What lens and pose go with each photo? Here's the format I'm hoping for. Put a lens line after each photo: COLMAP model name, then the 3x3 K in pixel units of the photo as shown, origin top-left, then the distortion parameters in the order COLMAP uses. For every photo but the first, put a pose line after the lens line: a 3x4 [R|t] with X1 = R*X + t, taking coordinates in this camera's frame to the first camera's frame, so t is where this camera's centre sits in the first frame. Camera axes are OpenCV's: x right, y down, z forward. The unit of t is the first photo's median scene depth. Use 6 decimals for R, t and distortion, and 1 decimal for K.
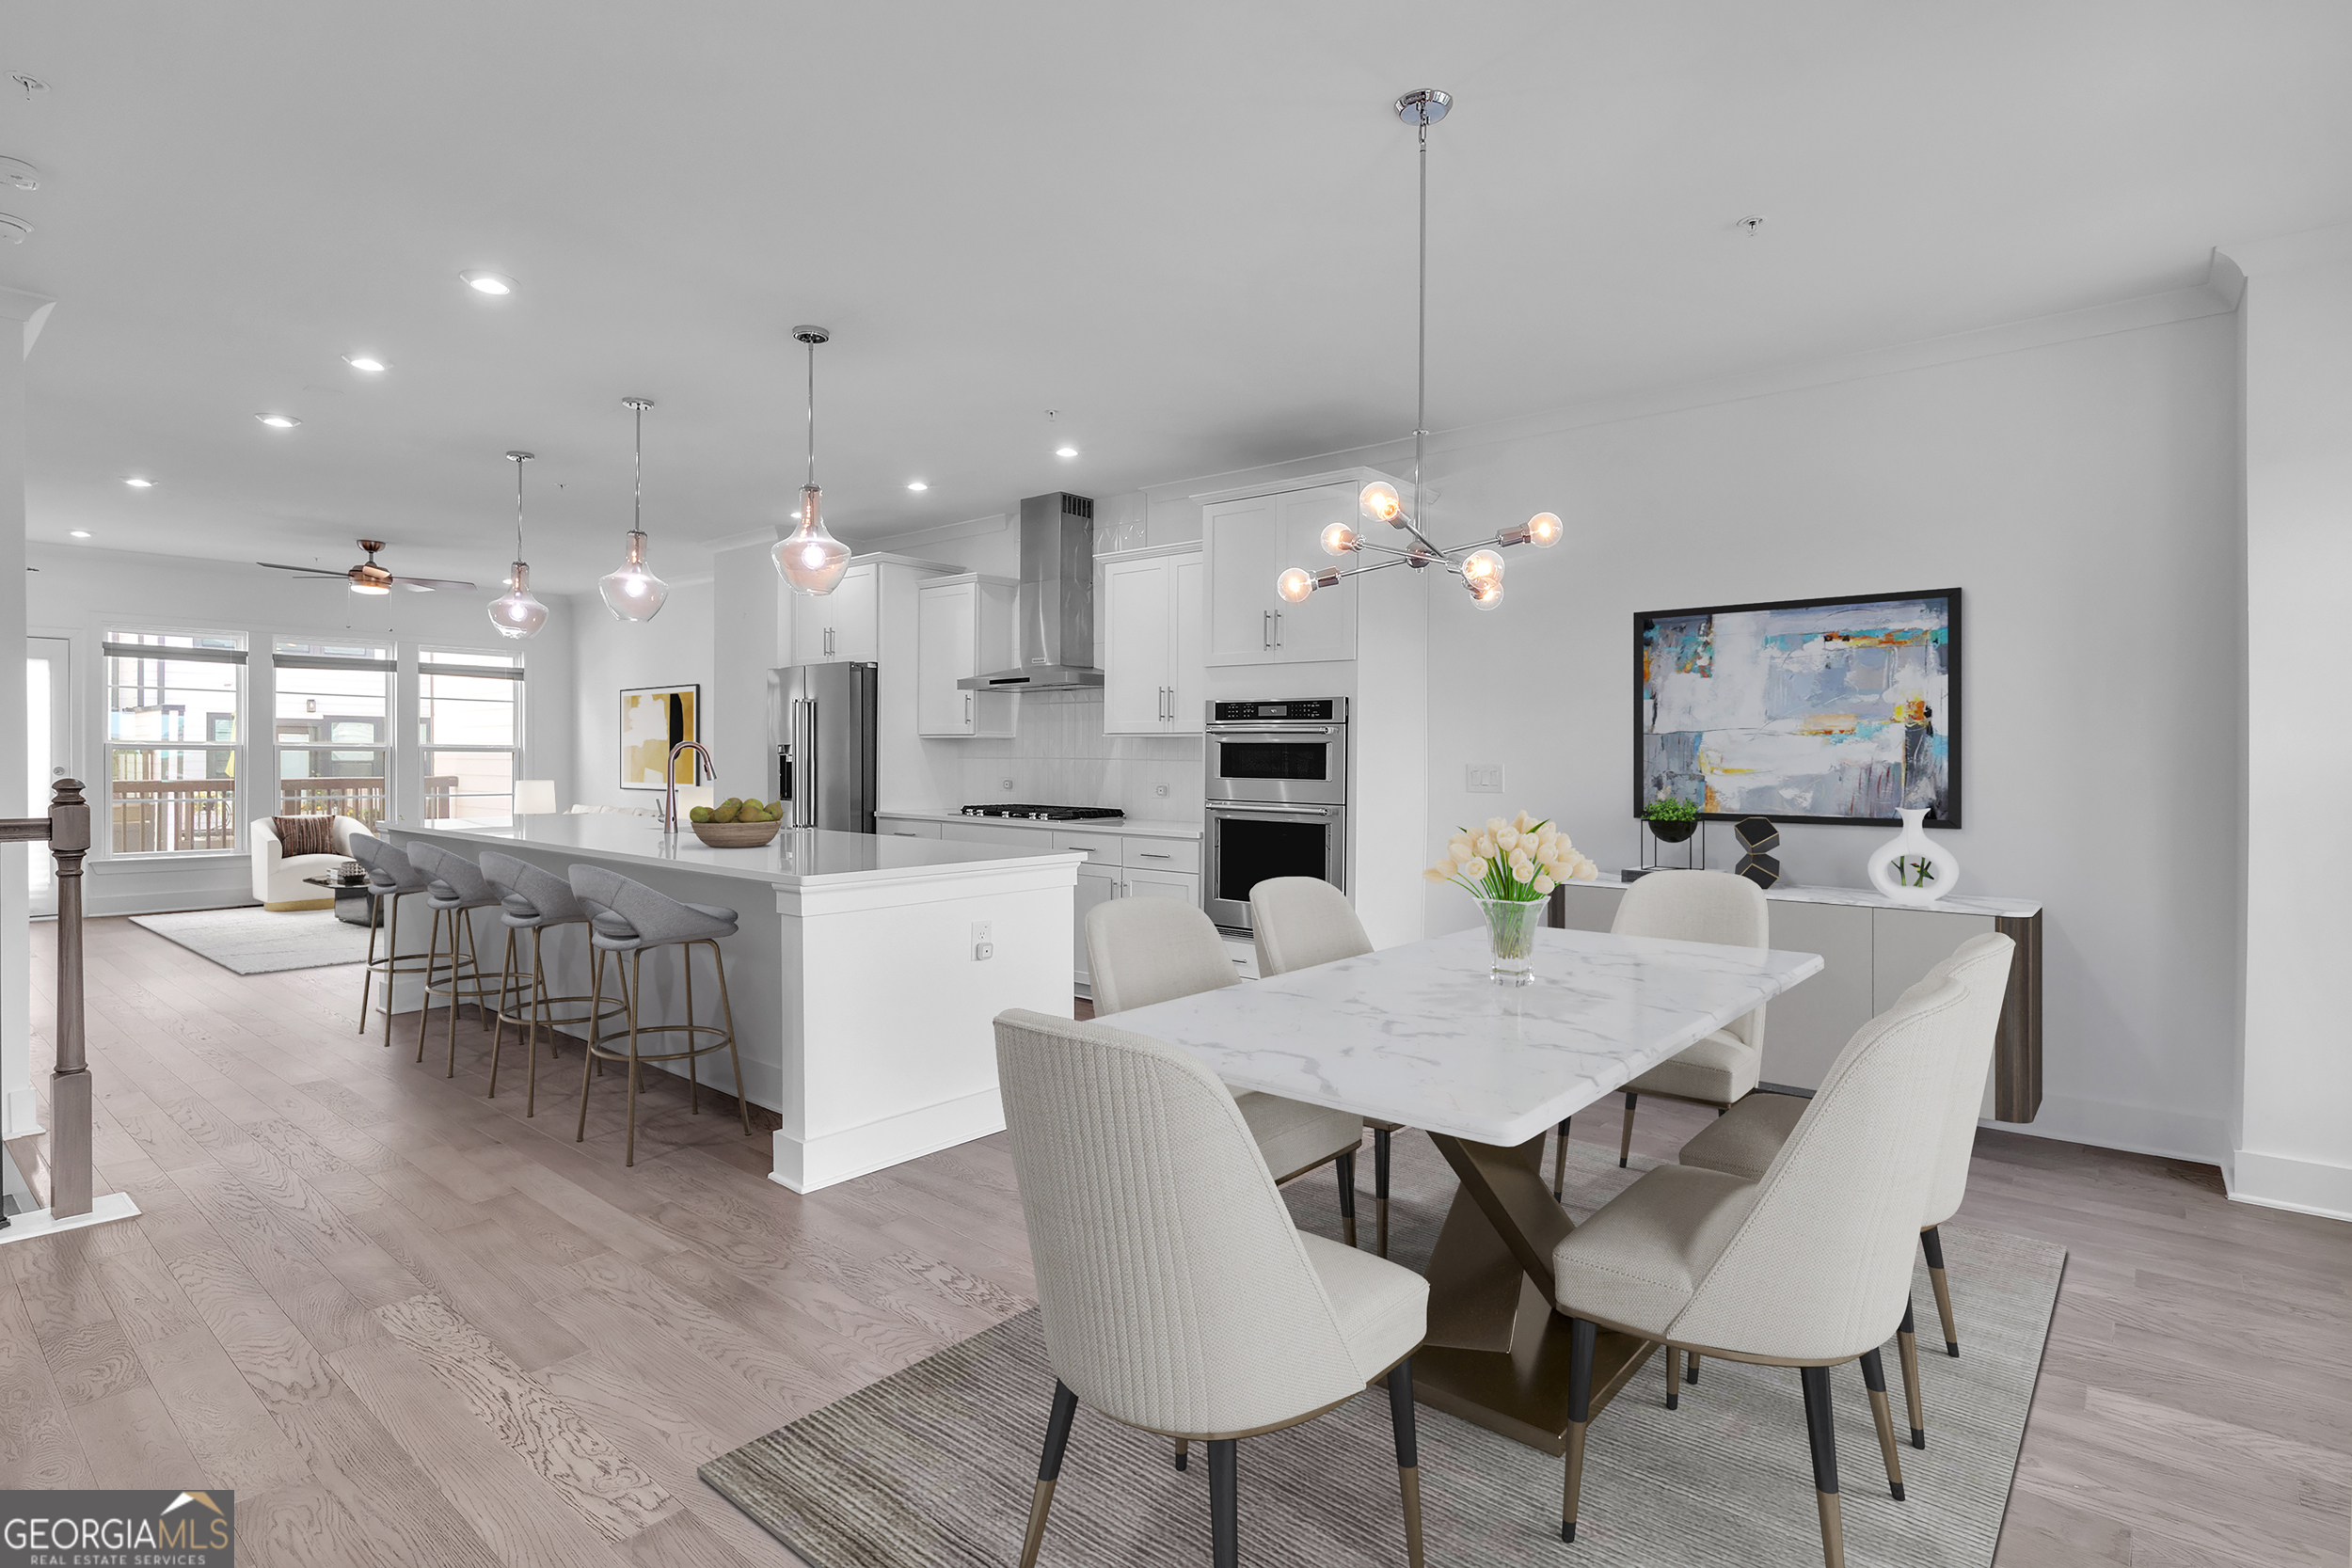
lens RADIAL K [[1204.7, 0, 1181.8], [0, 1204.7, 763.8], [0, 0, 1]] dist [-0.001708, -0.000250]
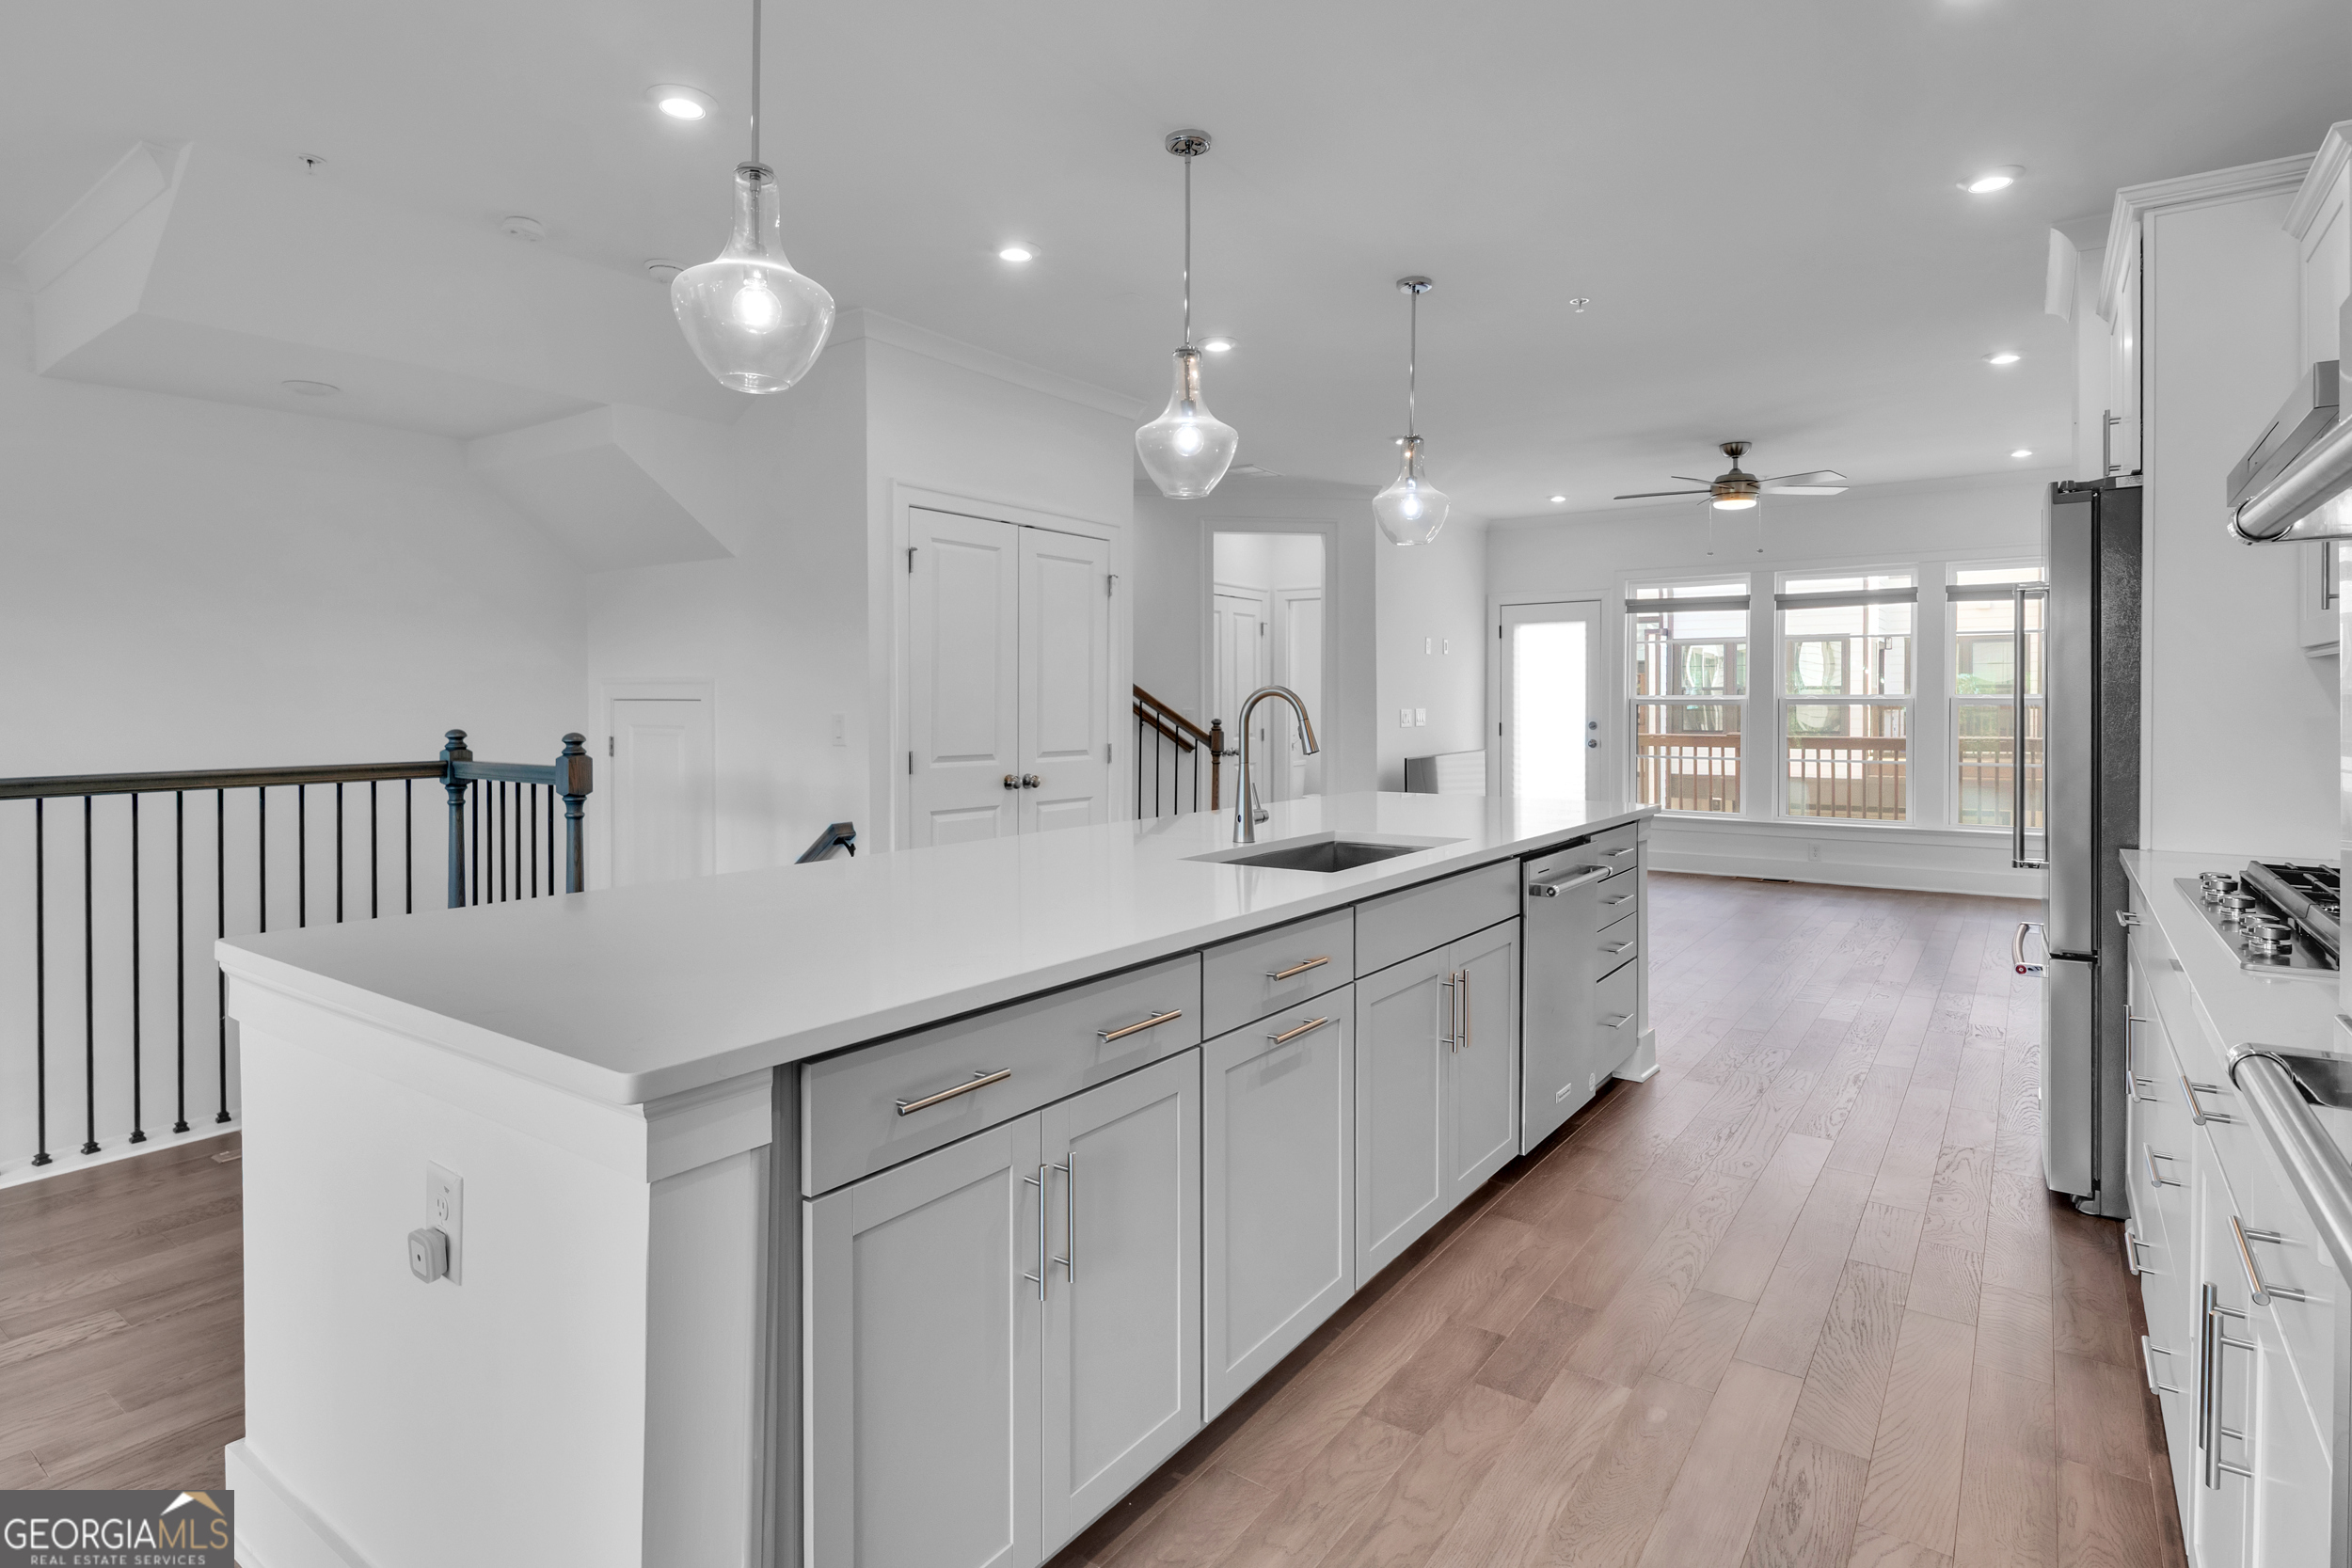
lens RADIAL K [[1228.6, 0, 1166.9], [0, 1228.6, 718.1], [0, 0, 1]] dist [-0.011966, 0.000450]
pose [[0.083694, 0.004017, -0.996483, 0.104100], [-0.005784, 0.999977, 0.003545, -0.002981], [0.996475, 0.005466, 0.083715, 0.553636]]
